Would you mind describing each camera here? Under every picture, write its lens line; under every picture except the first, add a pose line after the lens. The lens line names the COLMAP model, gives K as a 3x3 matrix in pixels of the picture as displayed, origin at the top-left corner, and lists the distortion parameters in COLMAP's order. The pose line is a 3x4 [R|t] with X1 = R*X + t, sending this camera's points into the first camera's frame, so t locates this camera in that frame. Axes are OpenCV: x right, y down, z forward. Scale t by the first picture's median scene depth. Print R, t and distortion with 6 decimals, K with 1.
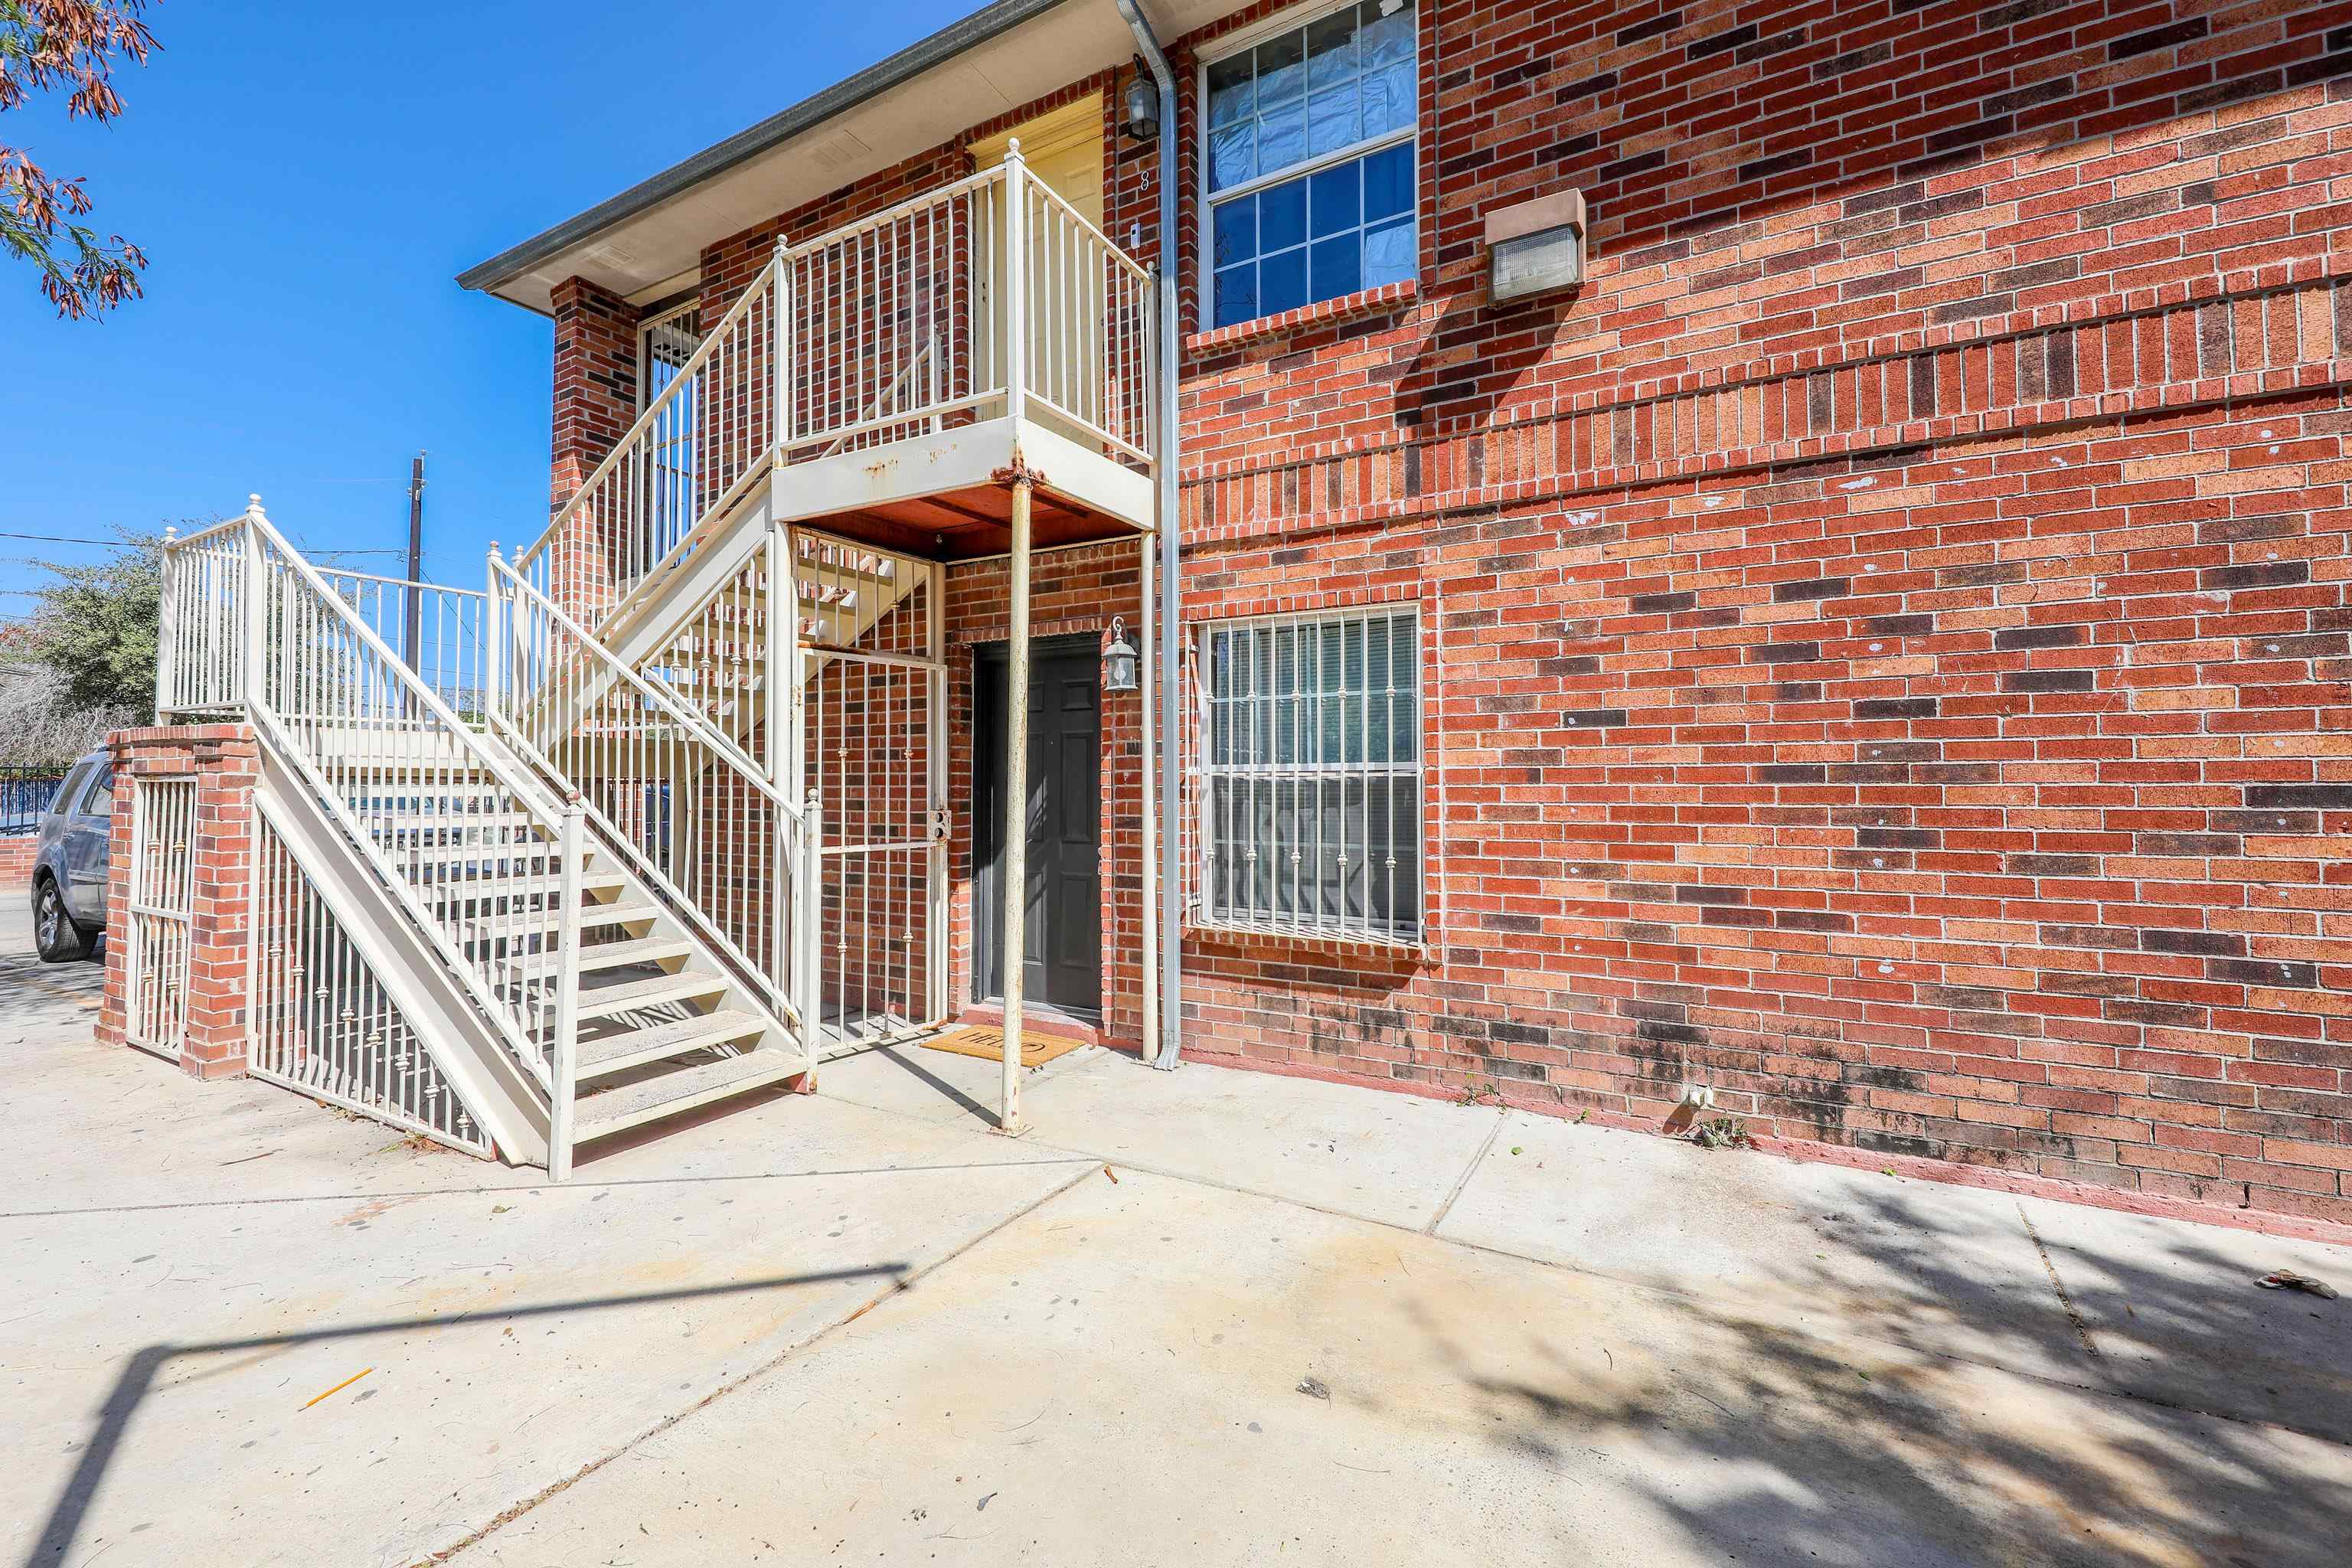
lens RADIAL K [[964.2, 0, 1200.5], [0, 964.2, 754.5], [0, 0, 1]] dist [0.000987, -0.000291]
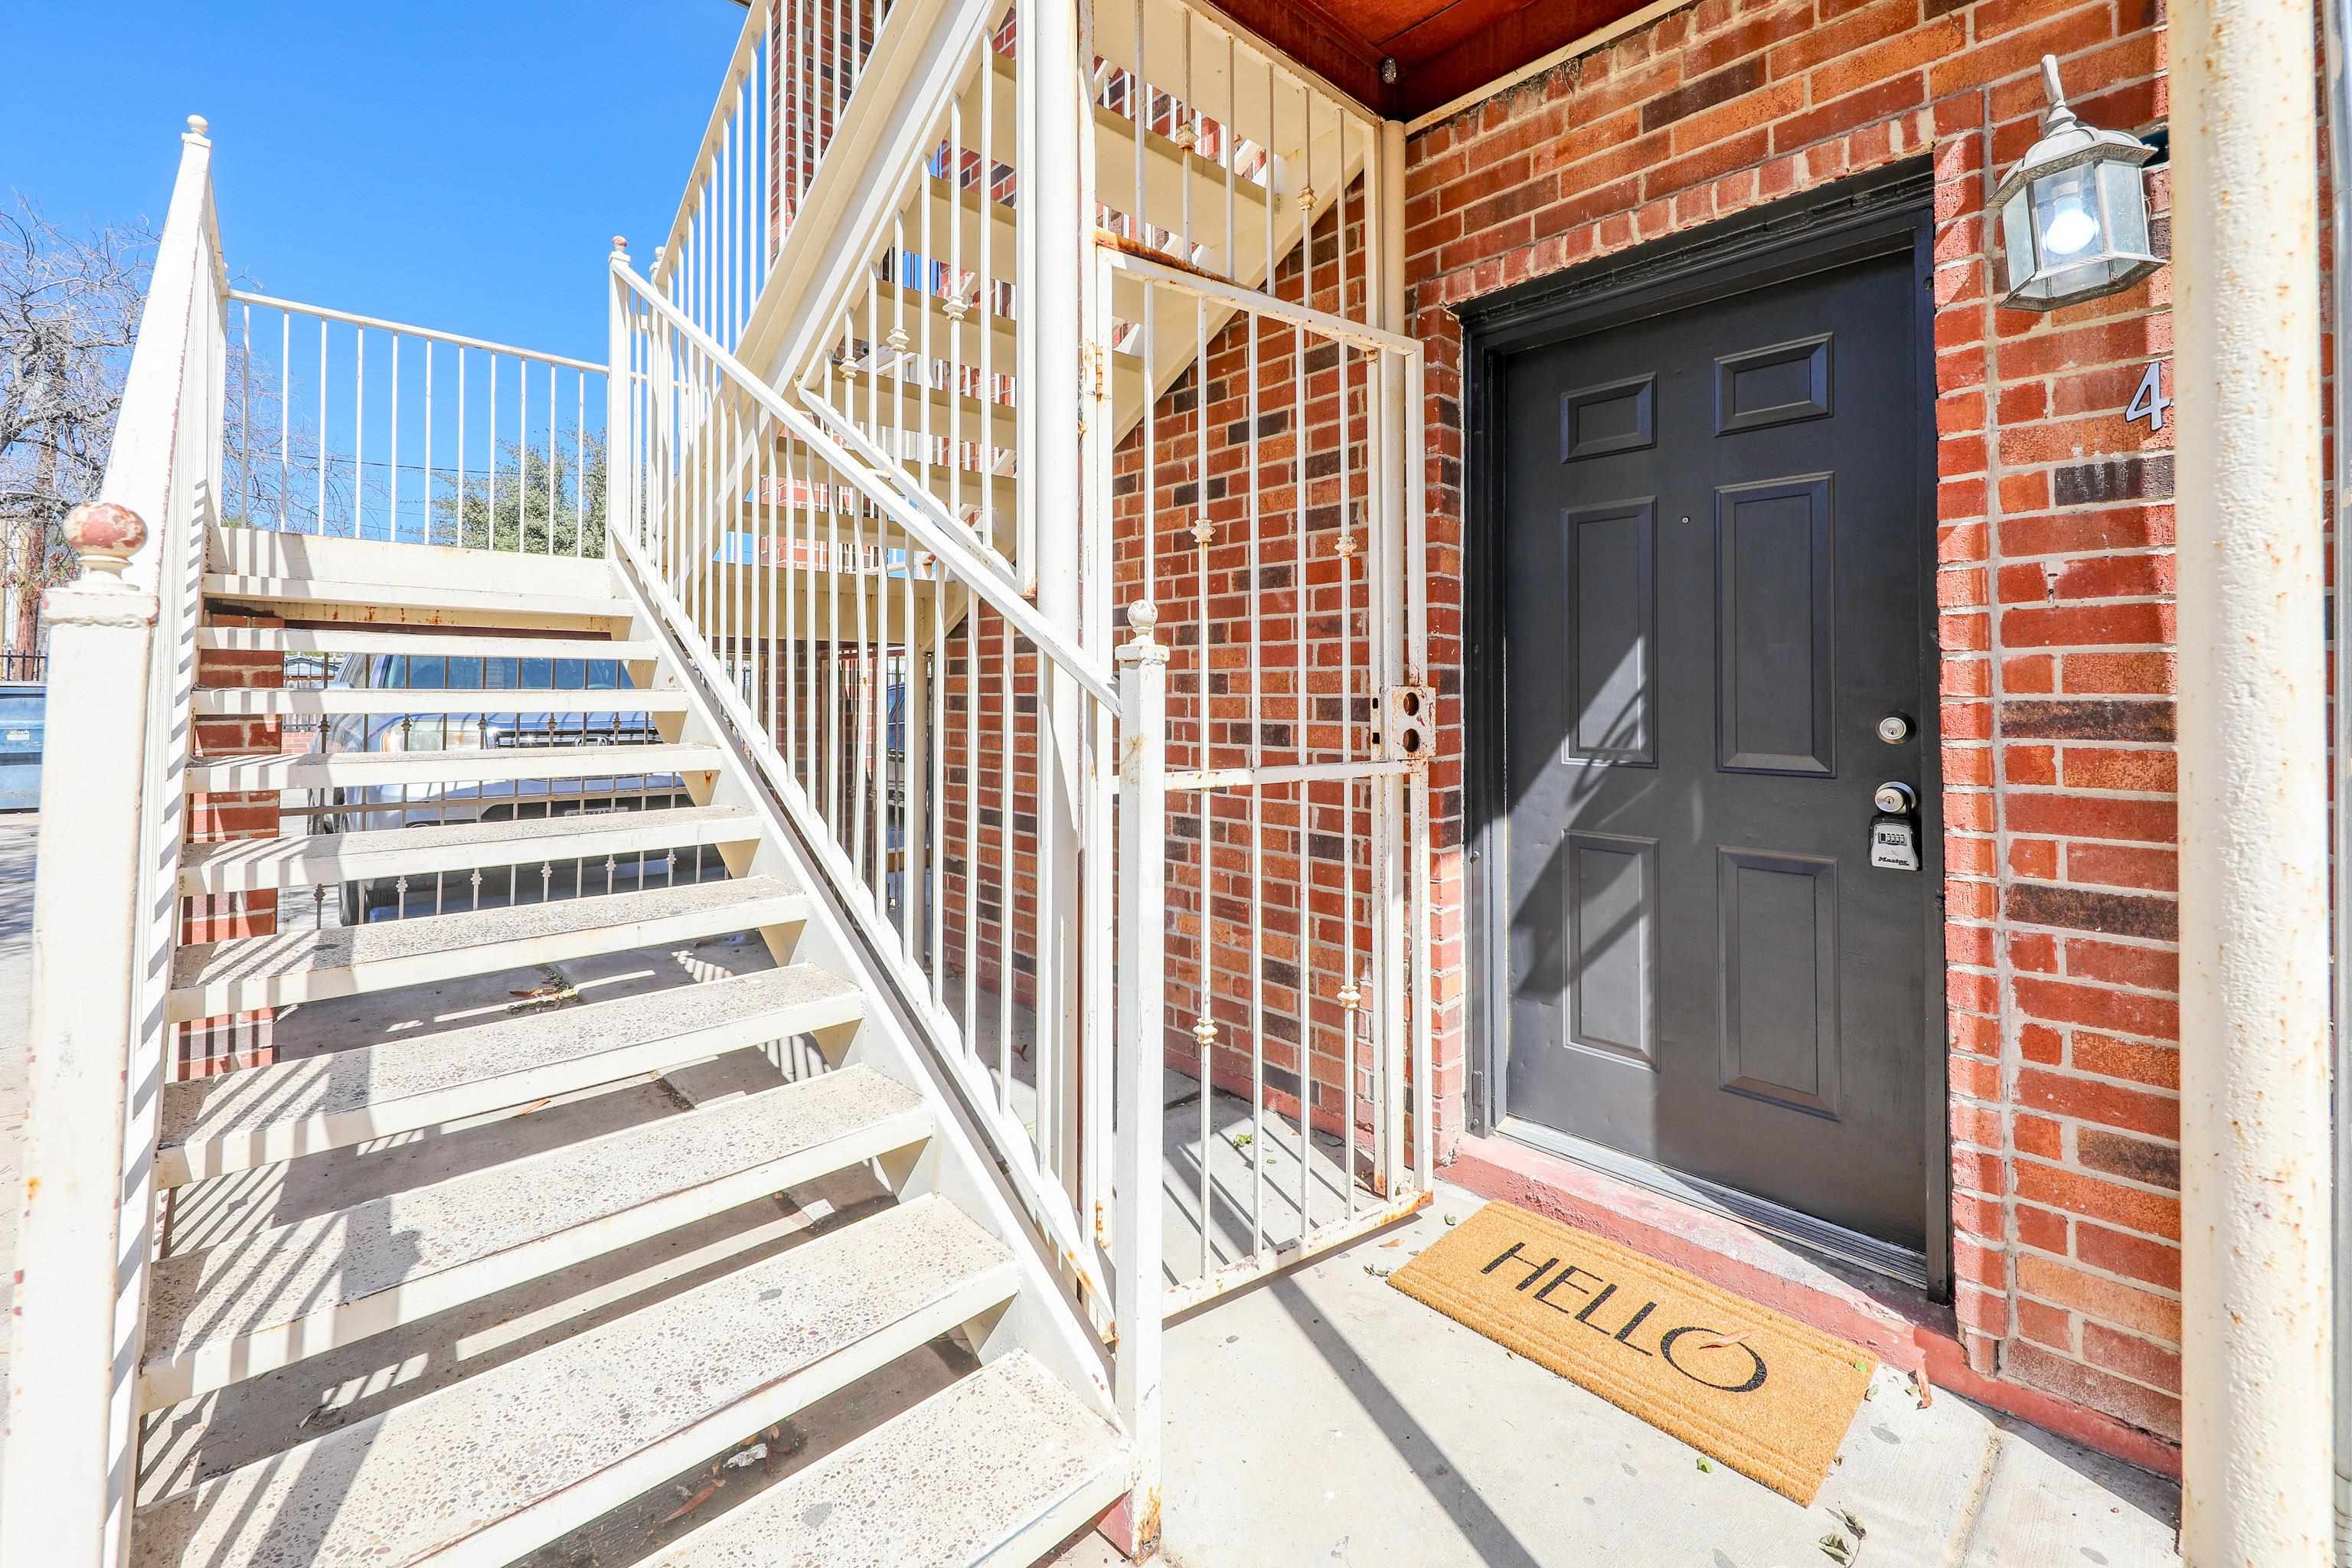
lens RADIAL K [[974.5, 0, 1172.5], [0, 974.5, 671.2], [0, 0, 1]] dist [-0.000483, -0.000441]
pose [[0.950862, -0.004190, -0.309586, -0.317065], [0.006837, 0.999949, 0.007465, 0.062780], [0.309539, -0.009215, 0.950842, 0.754640]]
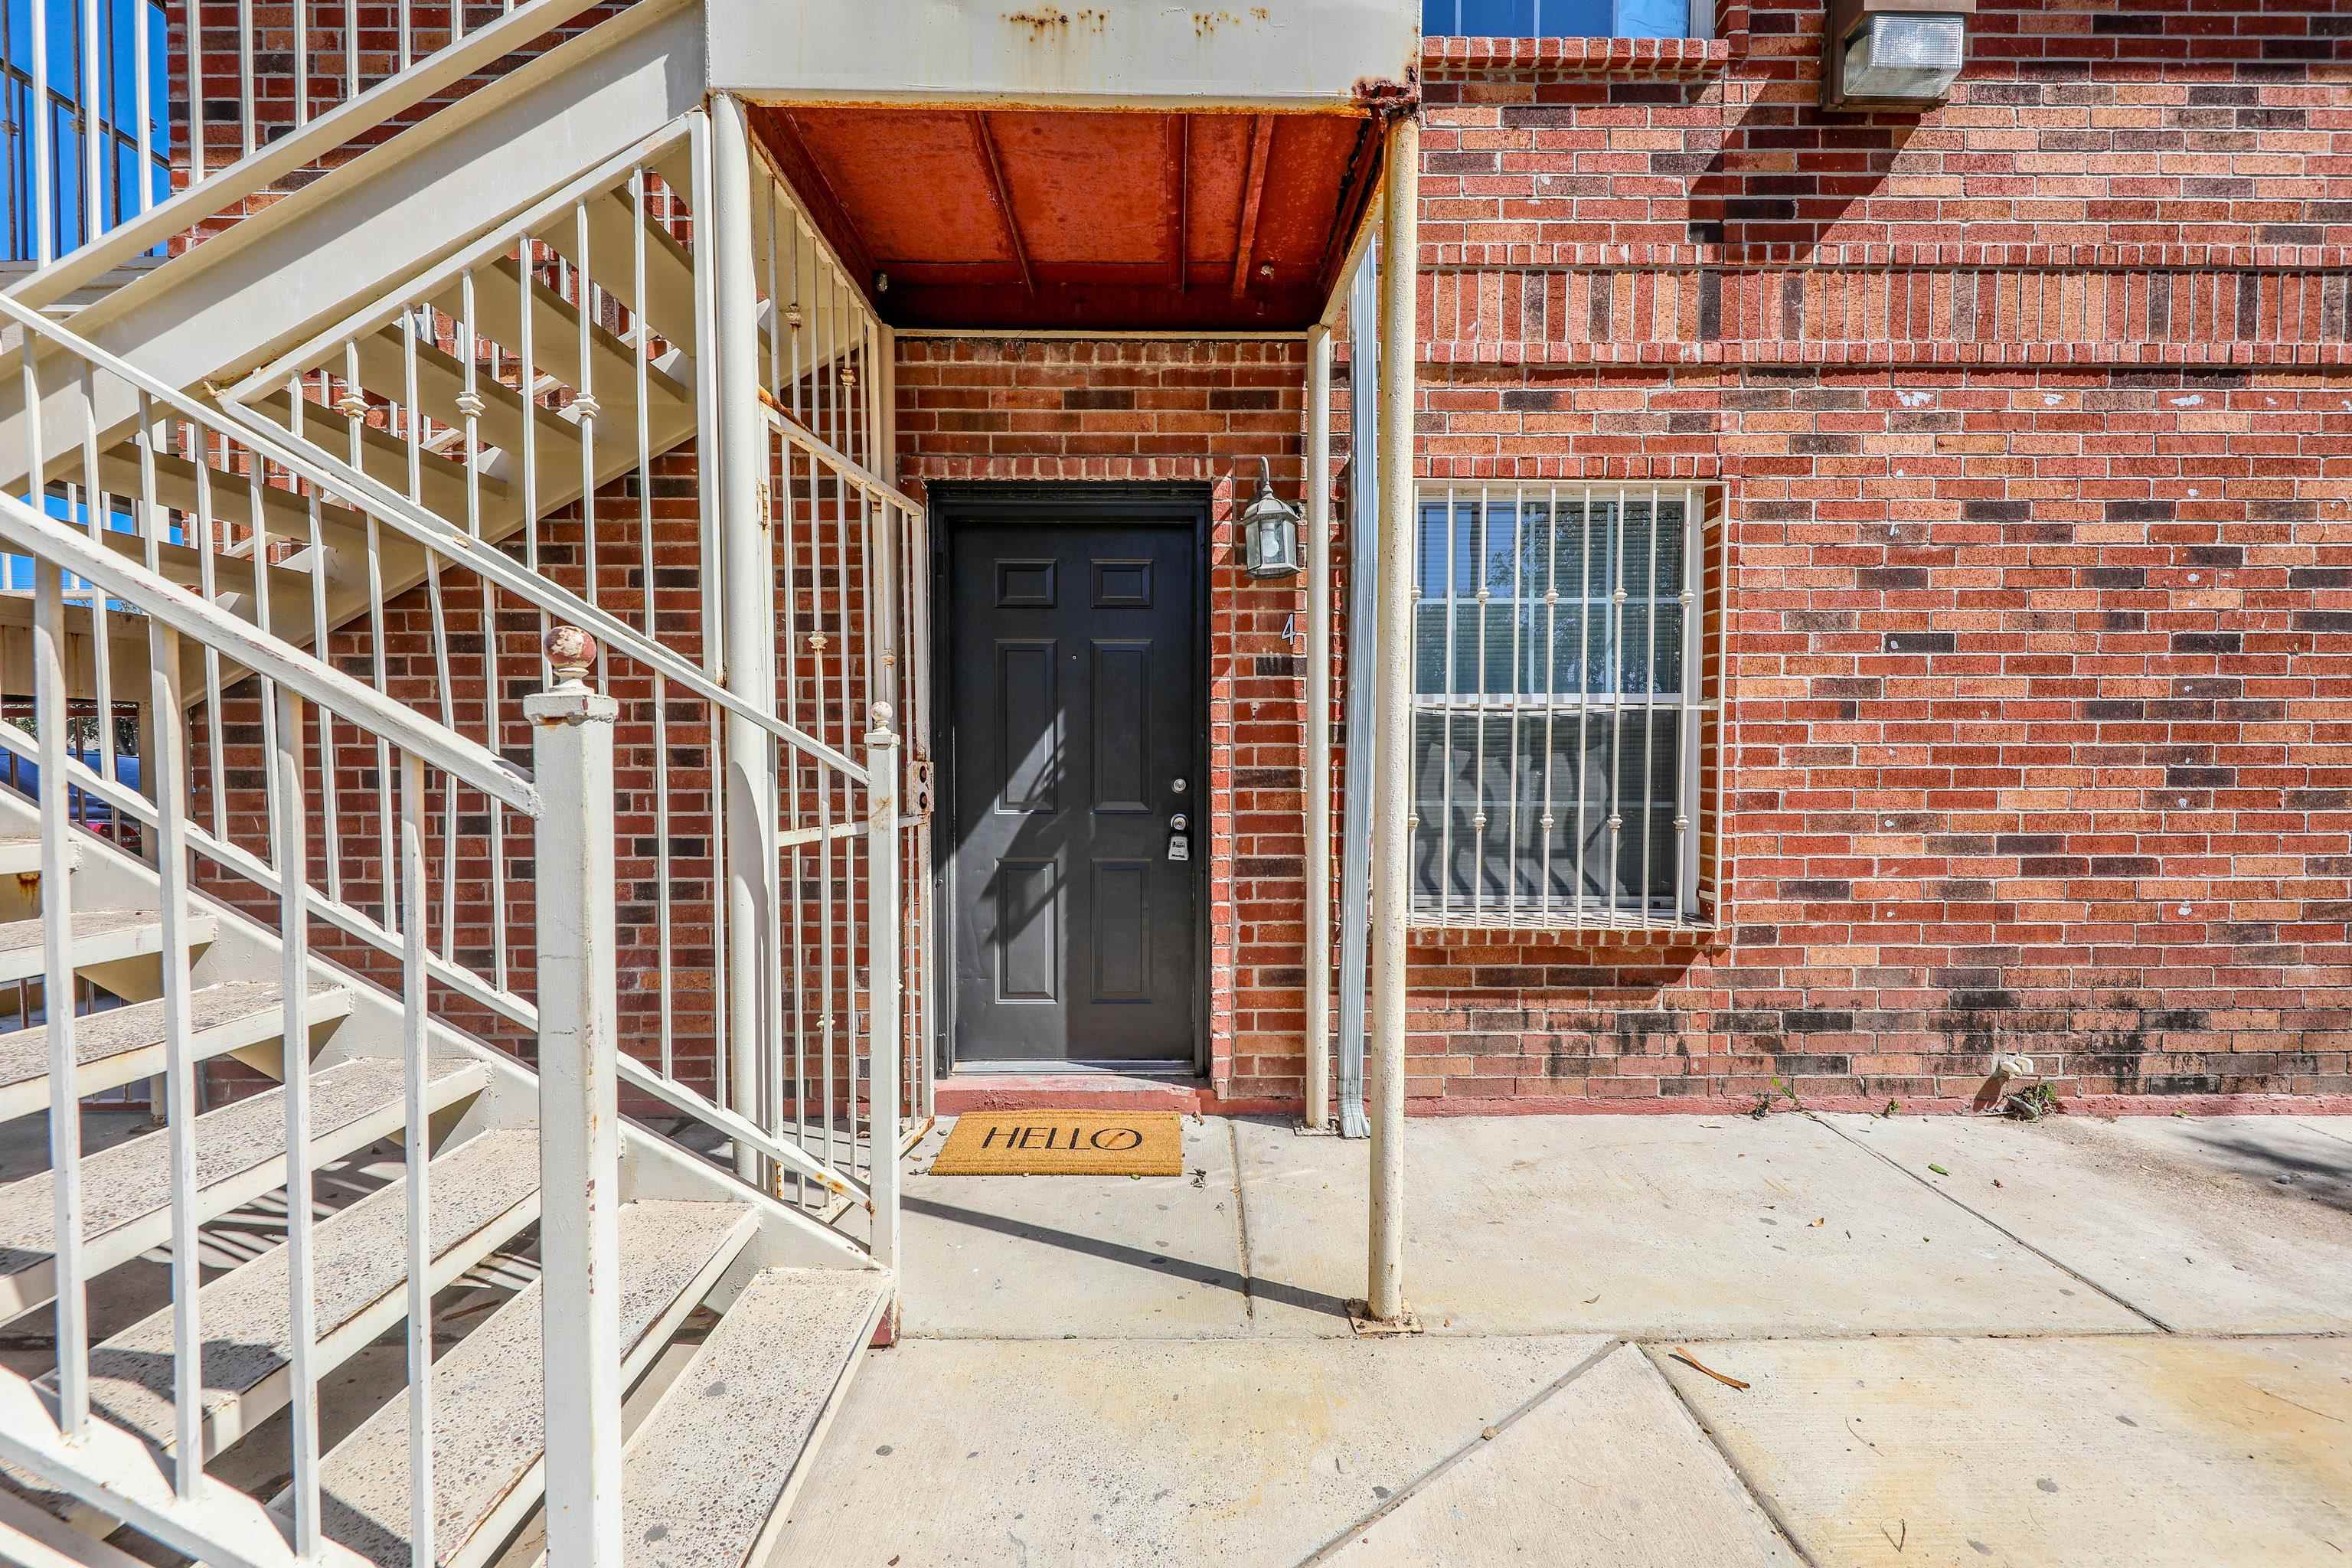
lens RADIAL K [[920.0, 0, 1171.4], [0, 920.0, 794.8], [0, 0, 1]] dist [-0.001533, -0.001495]
pose [[0.873085, -0.015023, 0.487337, -0.541196], [-0.016051, 0.998098, 0.059524, 0.056402], [-0.487304, -0.059792, 0.871183, 0.595271]]
